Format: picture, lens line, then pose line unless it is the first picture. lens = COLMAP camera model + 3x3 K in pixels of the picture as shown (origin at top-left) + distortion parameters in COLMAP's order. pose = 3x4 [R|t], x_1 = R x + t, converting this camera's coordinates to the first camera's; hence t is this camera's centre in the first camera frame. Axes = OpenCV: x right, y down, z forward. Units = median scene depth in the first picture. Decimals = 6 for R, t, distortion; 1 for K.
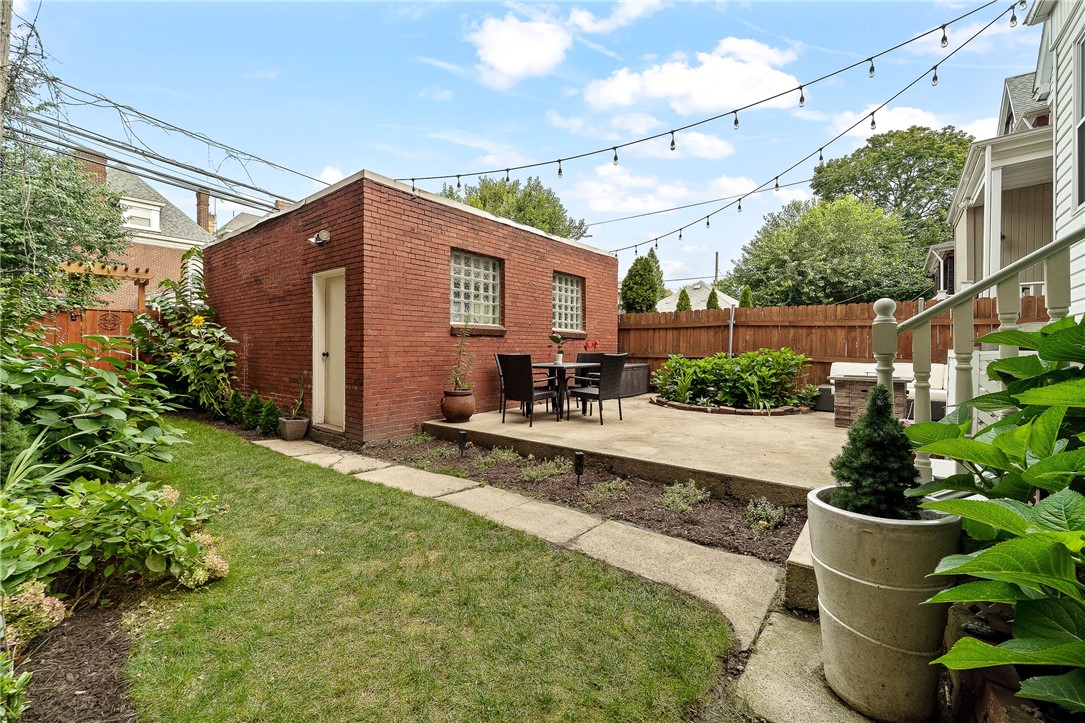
lens RADIAL K [[438.1, 0, 537.0], [0, 438.1, 368.9], [0, 0, 1]] dist [-0.000534, -0.000426]
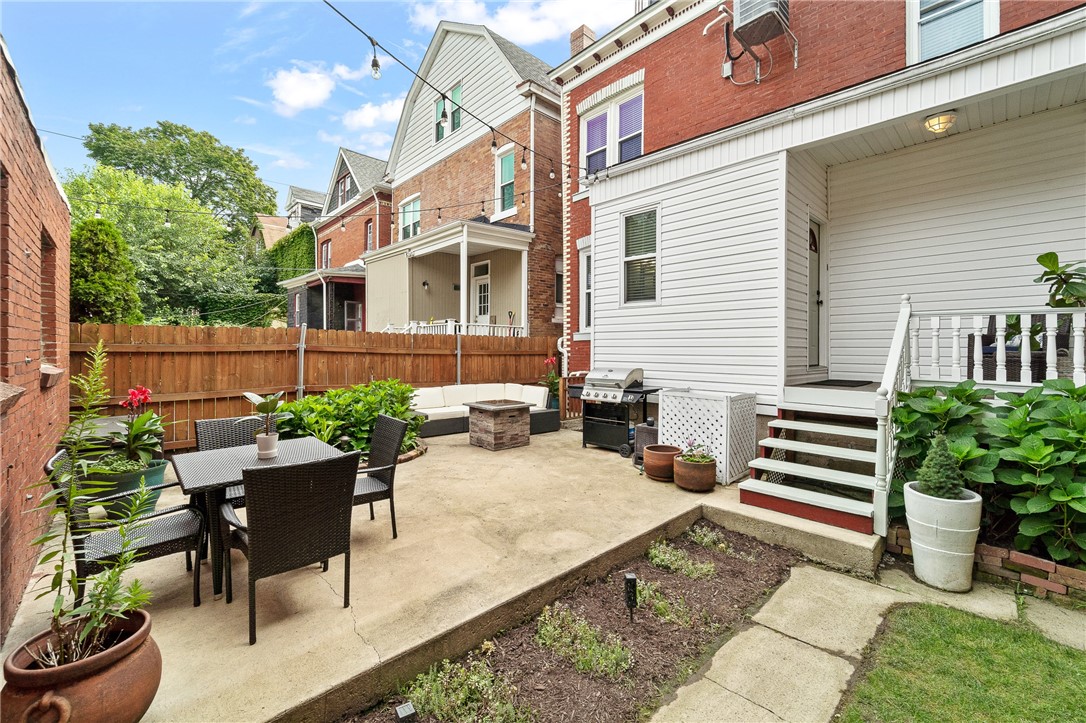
lens RADIAL K [[452.3, 0, 550.2], [0, 452.3, 346.2], [0, 0, 1]] dist [-0.001893, -0.000210]
pose [[0.132671, -0.001971, 0.991158, -0.324048], [0.048392, 0.998818, -0.004492, -0.091857], [-0.989978, 0.048560, 0.132610, 0.507842]]
